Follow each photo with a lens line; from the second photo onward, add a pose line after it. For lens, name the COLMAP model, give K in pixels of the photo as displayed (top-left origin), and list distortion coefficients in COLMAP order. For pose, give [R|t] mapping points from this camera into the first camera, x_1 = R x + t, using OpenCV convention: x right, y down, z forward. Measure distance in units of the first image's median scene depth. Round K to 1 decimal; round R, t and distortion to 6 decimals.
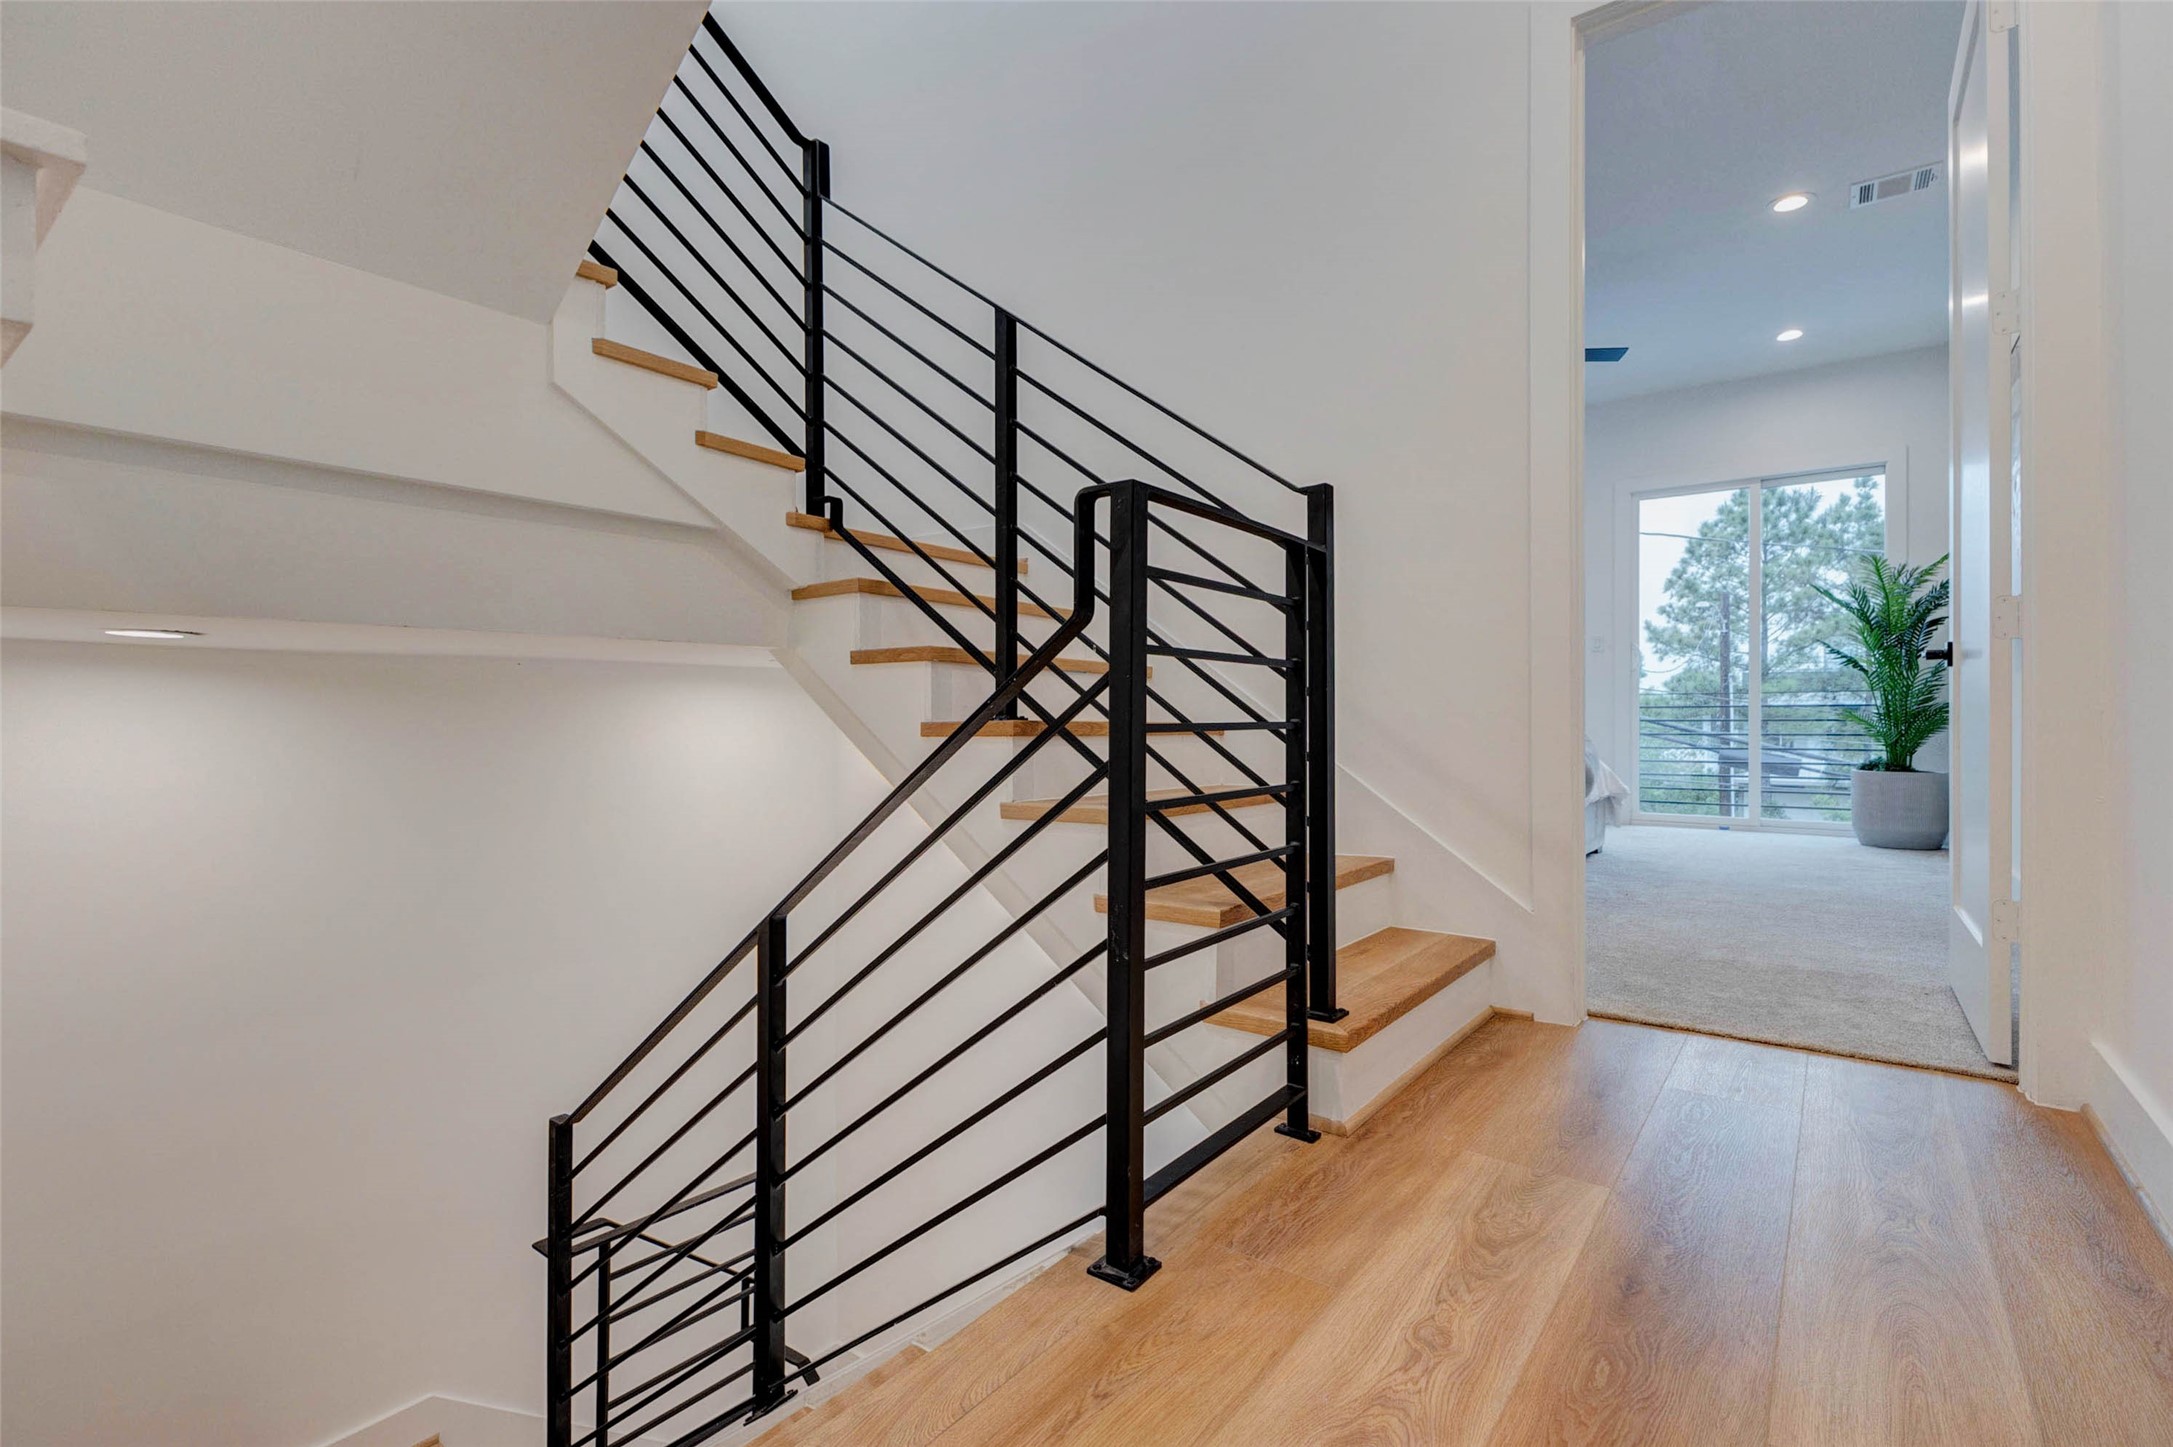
lens RADIAL K [[995.2, 0, 1085.0], [0, 995.2, 720.5], [0, 0, 1]] dist [-0.001216, -0.000450]
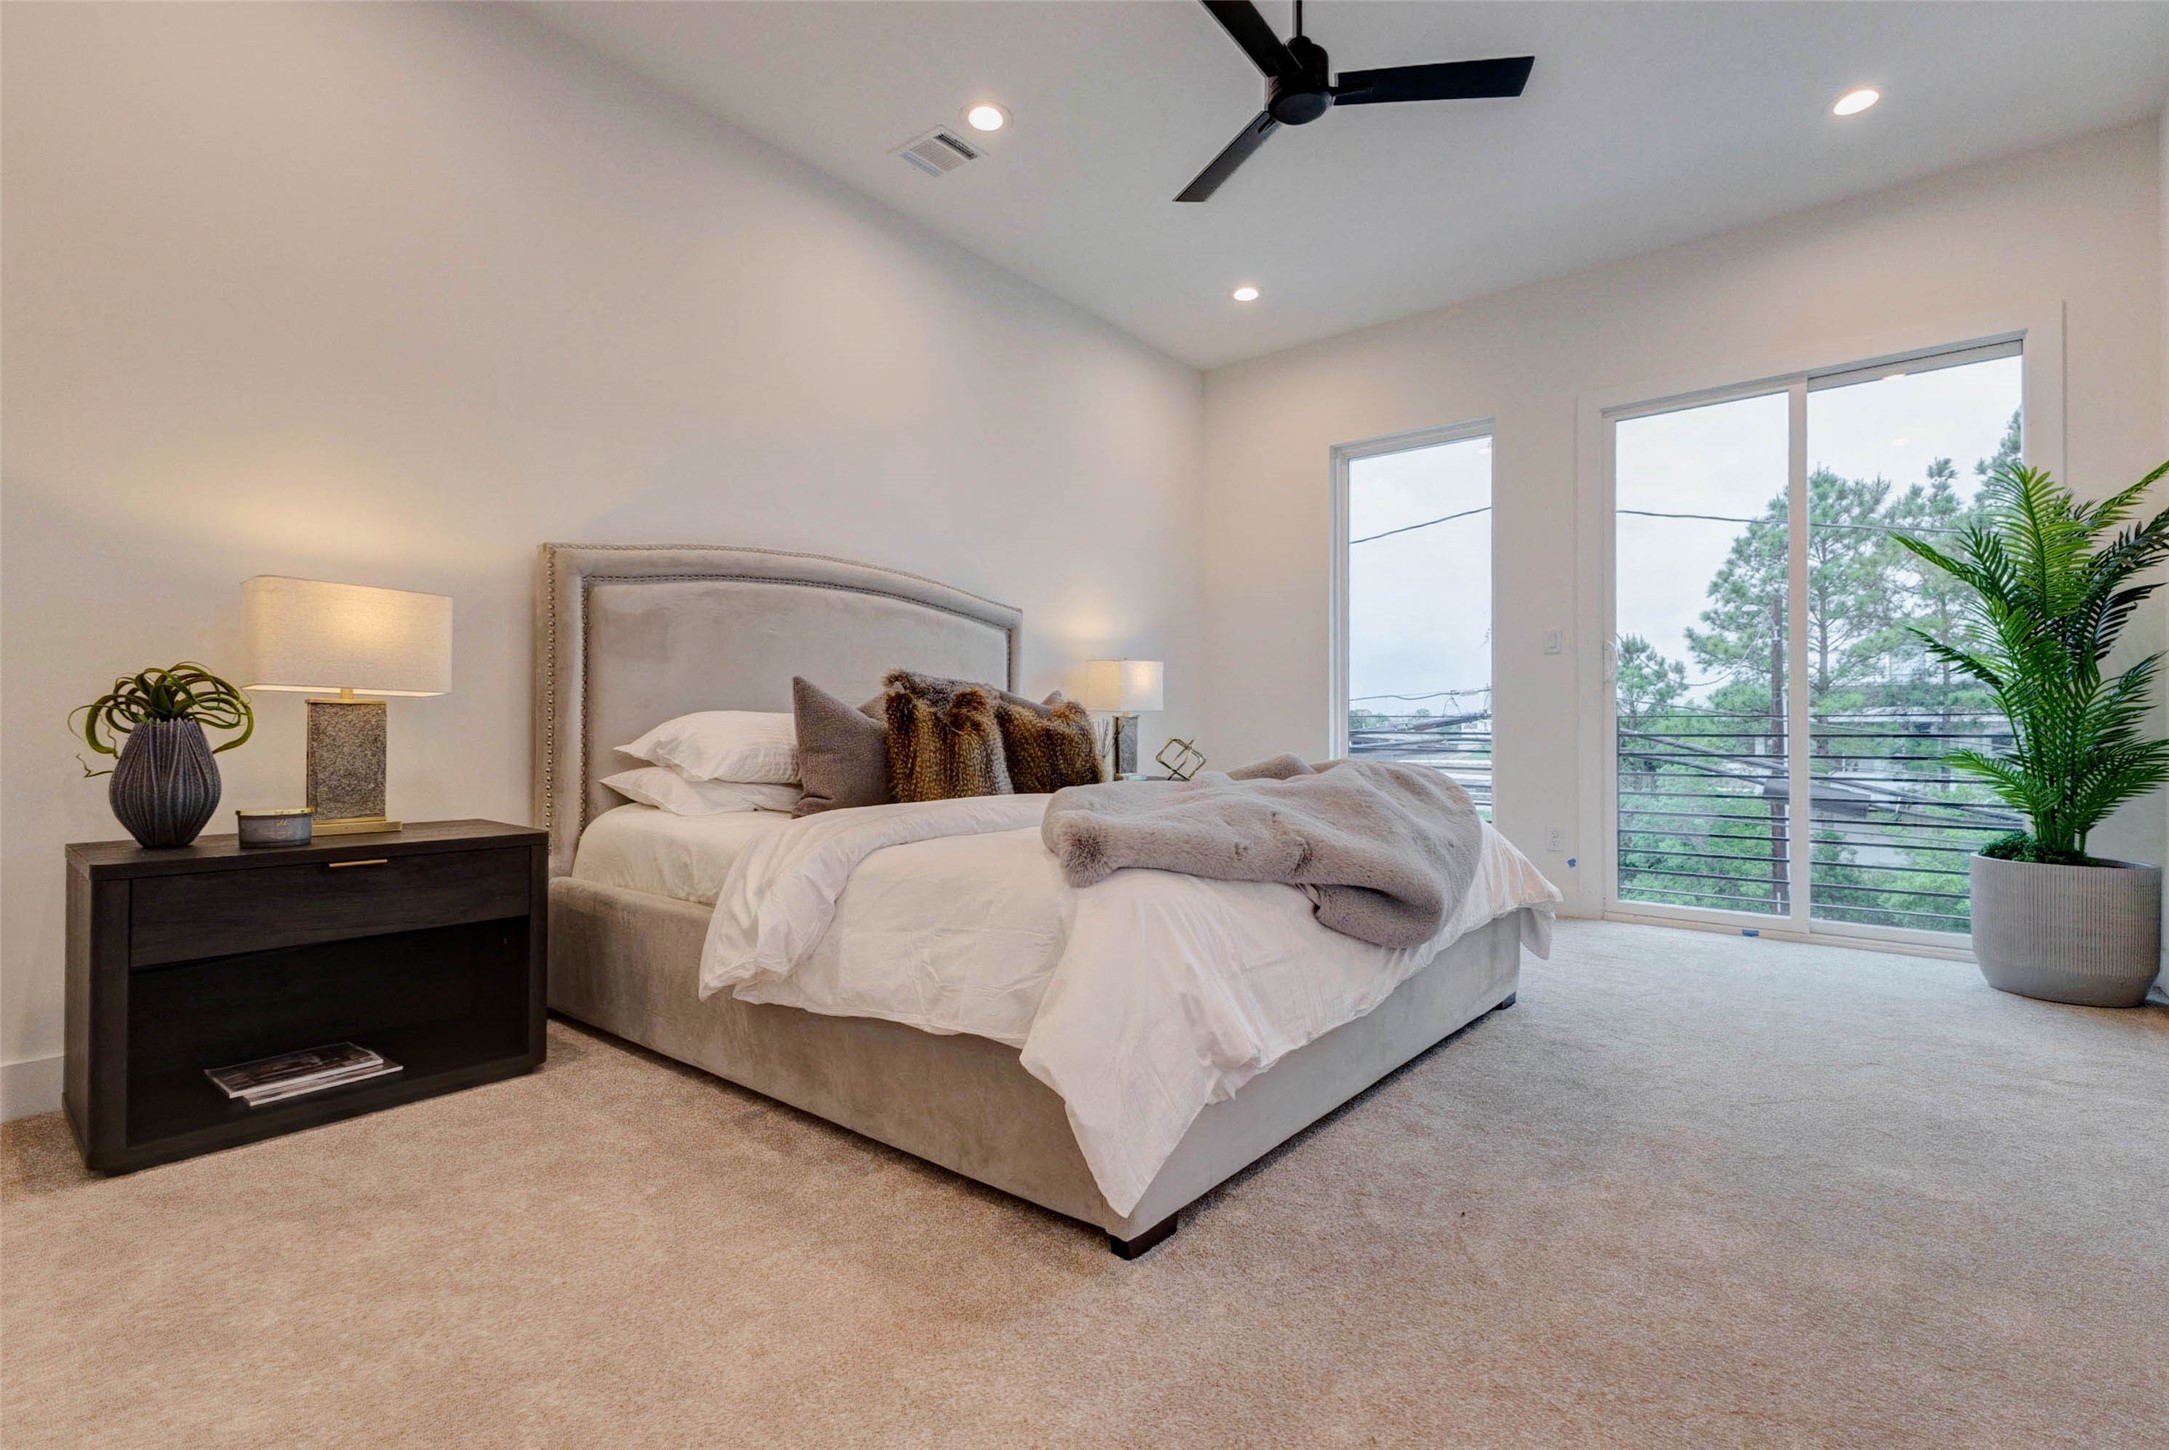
lens RADIAL K [[983.8, 0, 1085.5], [0, 983.8, 722.3], [0, 0, 1]] dist [0.002796, 0.001092]
pose [[0.999012, 0.003303, -0.044315, 0.061488], [-0.003734, 0.999947, -0.009635, -0.004226], [0.044281, 0.009790, 0.998971, 0.087639]]
